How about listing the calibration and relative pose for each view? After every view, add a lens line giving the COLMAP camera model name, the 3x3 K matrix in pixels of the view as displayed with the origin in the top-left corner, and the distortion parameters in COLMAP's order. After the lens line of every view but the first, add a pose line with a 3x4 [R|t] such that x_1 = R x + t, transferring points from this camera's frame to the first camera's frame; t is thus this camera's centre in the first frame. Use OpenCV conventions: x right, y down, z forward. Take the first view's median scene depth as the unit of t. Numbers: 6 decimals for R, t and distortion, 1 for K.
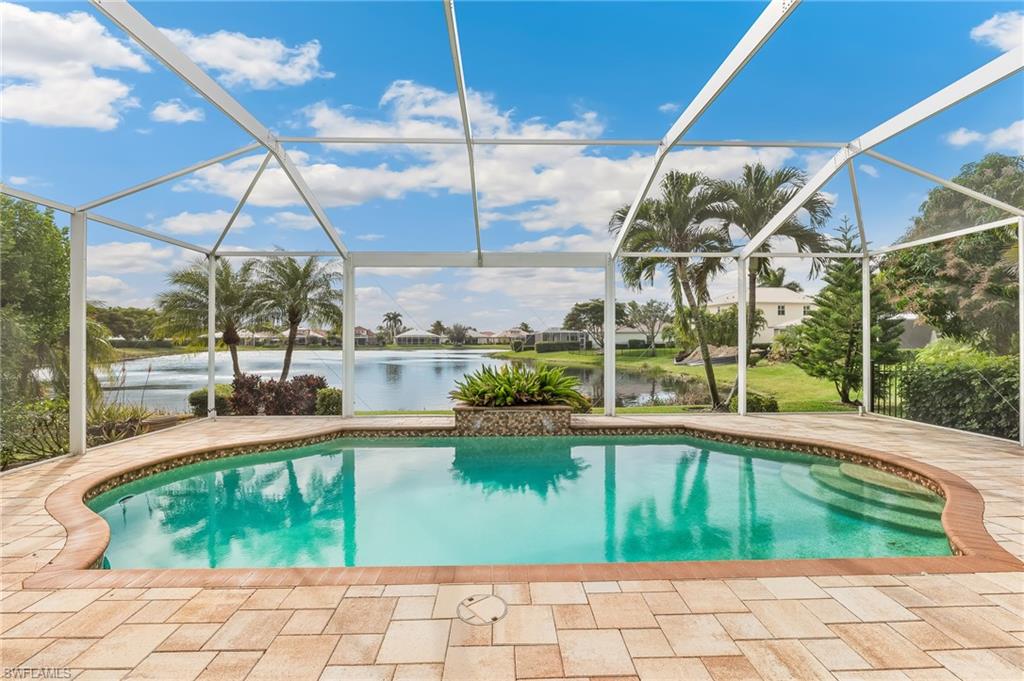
lens RADIAL K [[454.9, 0, 512.0], [0, 454.9, 335.1], [0, 0, 1]] dist [-0.007409, -0.000140]
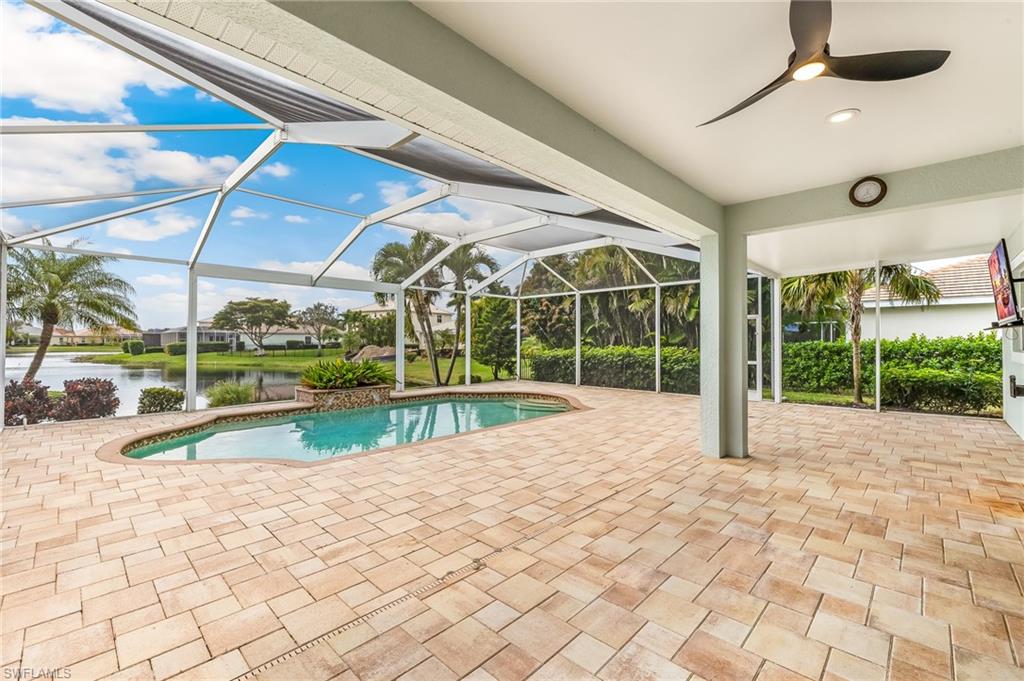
lens RADIAL K [[429.0, 0, 512.6], [0, 429.0, 339.2], [0, 0, 1]] dist [-0.004565, 0.001029]
pose [[0.713059, 0.006409, 0.701075, -0.419480], [-0.011395, 0.999932, 0.002449, -0.005554], [-0.701012, -0.009735, 0.713083, -0.234384]]
